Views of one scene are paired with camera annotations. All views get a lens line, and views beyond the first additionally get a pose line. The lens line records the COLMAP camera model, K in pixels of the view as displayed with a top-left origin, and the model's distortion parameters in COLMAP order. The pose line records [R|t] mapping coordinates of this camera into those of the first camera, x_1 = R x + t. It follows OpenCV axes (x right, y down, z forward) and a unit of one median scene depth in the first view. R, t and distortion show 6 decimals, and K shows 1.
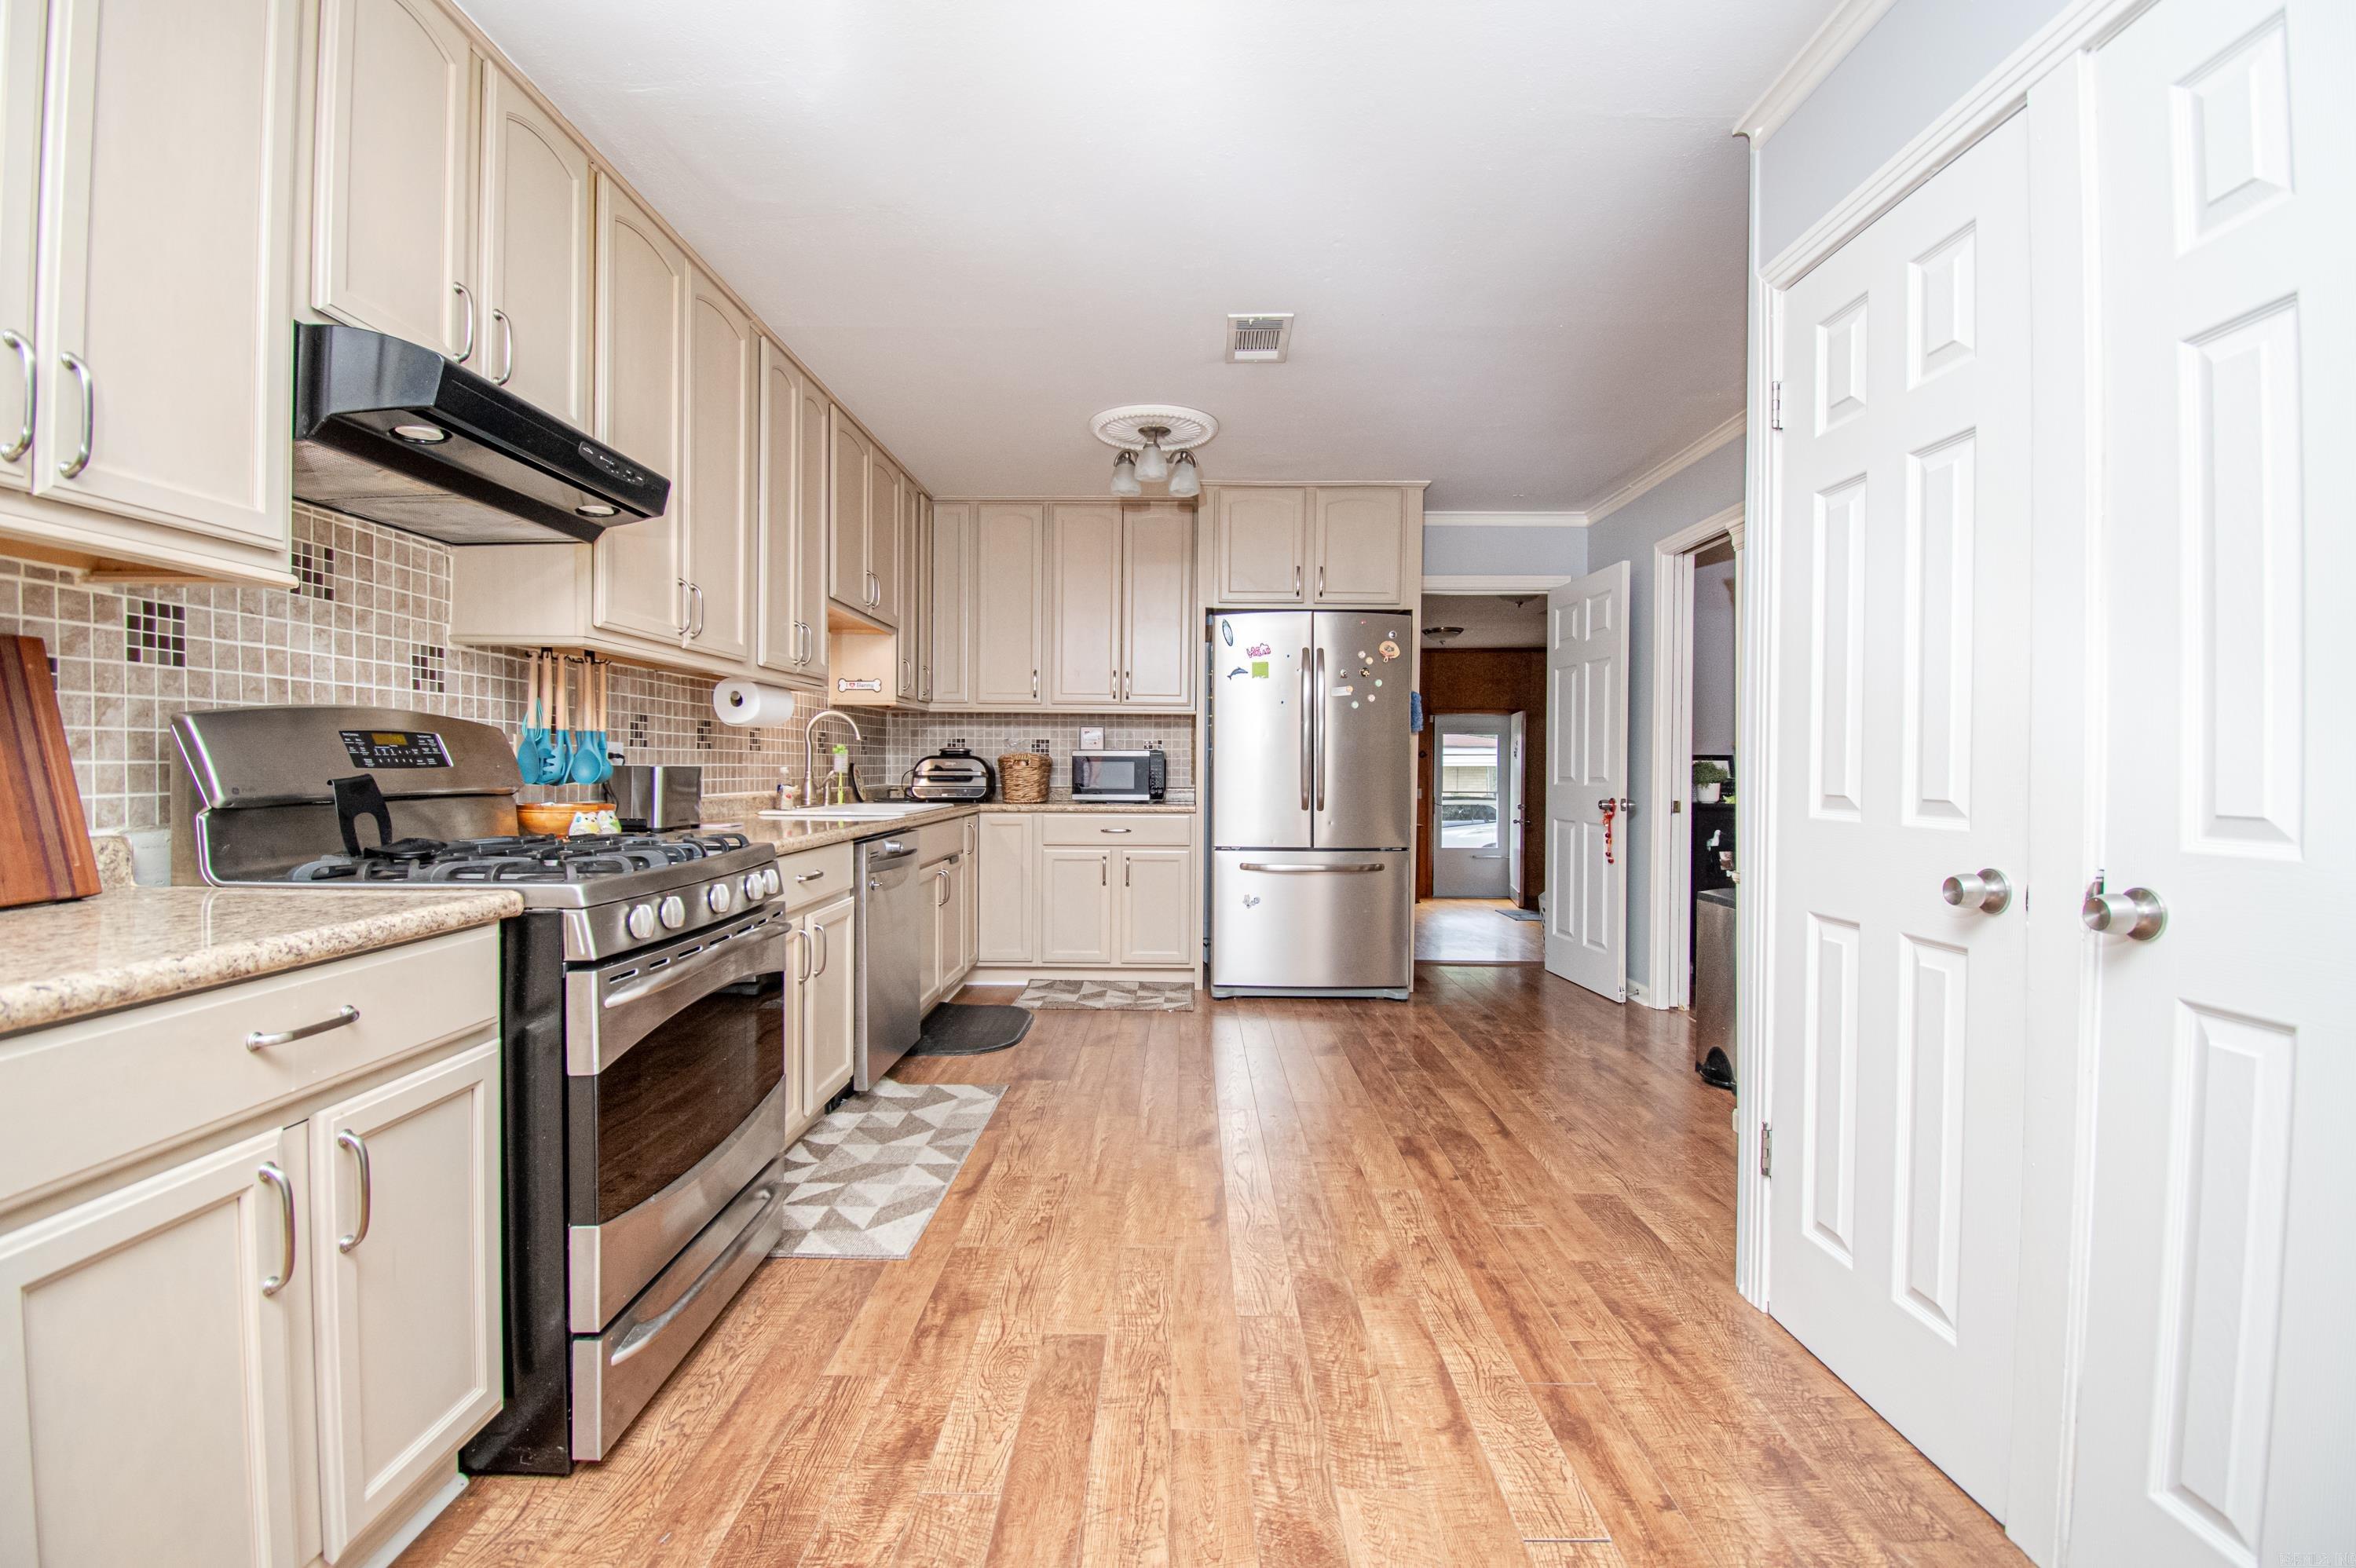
lens RADIAL K [[1032.9, 0, 1168.2], [0, 1032.9, 776.5], [0, 0, 1]] dist [0.020028, -0.026706]
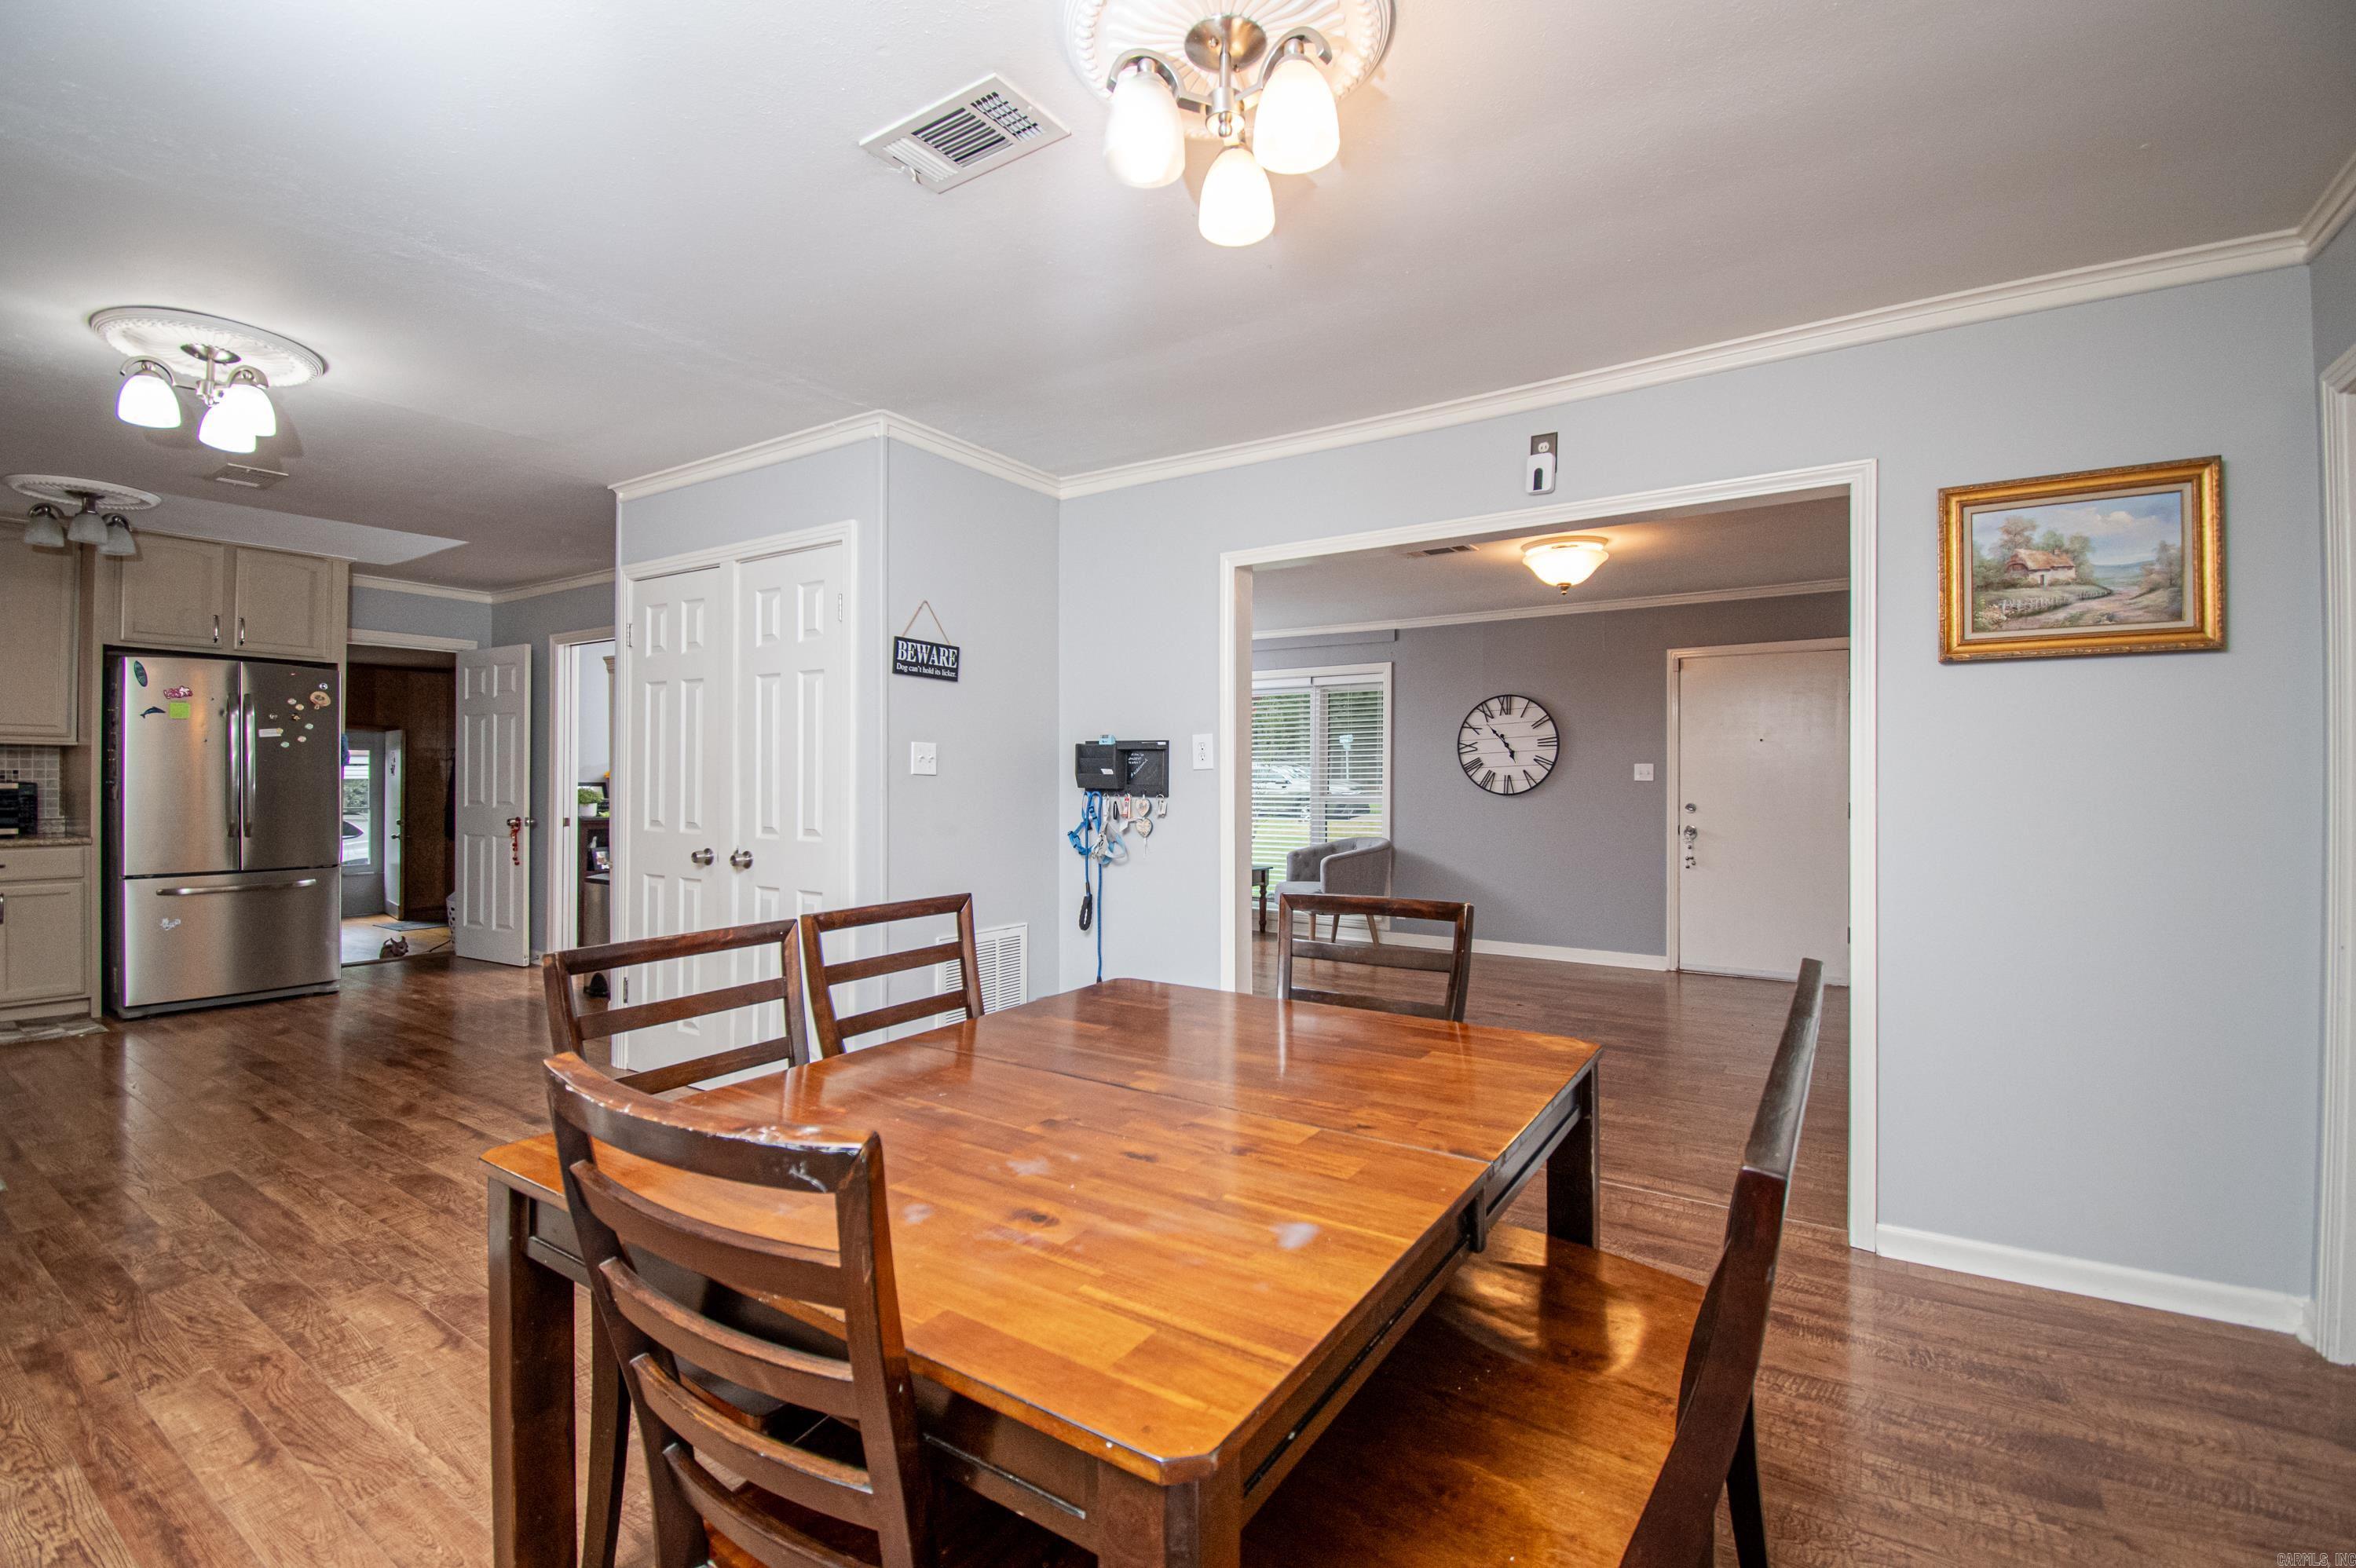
lens RADIAL K [[1032.9, 0, 1168.2], [0, 1032.9, 776.5], [0, 0, 1]] dist [0.020028, -0.026706]
pose [[0.541211, -0.001508, 0.840885, -0.258162], [0.004538, 0.999989, -0.001127, -0.027638], [-0.840875, 0.004426, 0.541212, -0.461723]]
